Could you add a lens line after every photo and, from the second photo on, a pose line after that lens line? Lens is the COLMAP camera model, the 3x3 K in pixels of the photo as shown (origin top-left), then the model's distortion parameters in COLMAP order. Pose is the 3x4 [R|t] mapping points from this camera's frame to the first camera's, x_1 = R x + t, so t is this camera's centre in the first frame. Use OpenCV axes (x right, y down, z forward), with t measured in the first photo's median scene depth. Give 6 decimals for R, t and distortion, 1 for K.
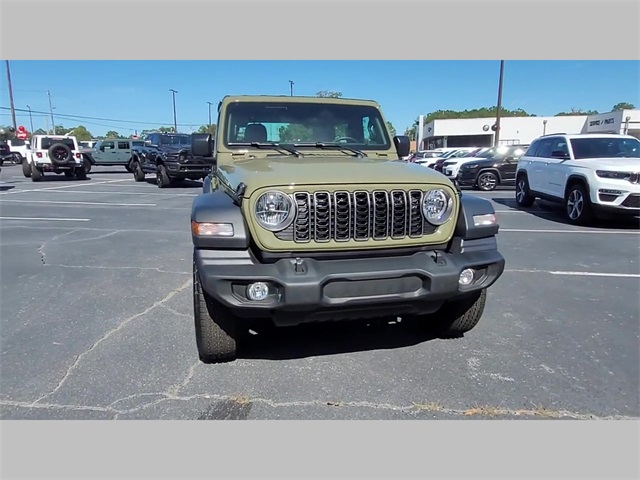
lens RADIAL K [[437.7, 0, 322.6], [0, 437.7, 241.8], [0, 0, 1]] dist [-0.008049, -0.003467]
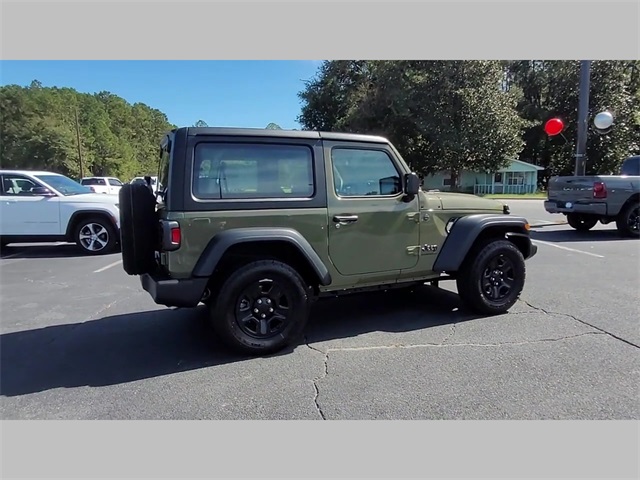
lens RADIAL K [[437.7, 0, 323.5], [0, 437.7, 241.2], [0, 0, 1]] dist [-0.008049, -0.003467]
pose [[-0.204003, -0.125000, 0.970957, -1.294709], [0.202597, 0.964953, 0.166794, -0.309275], [-0.957777, 0.230740, -0.171529, 1.428583]]
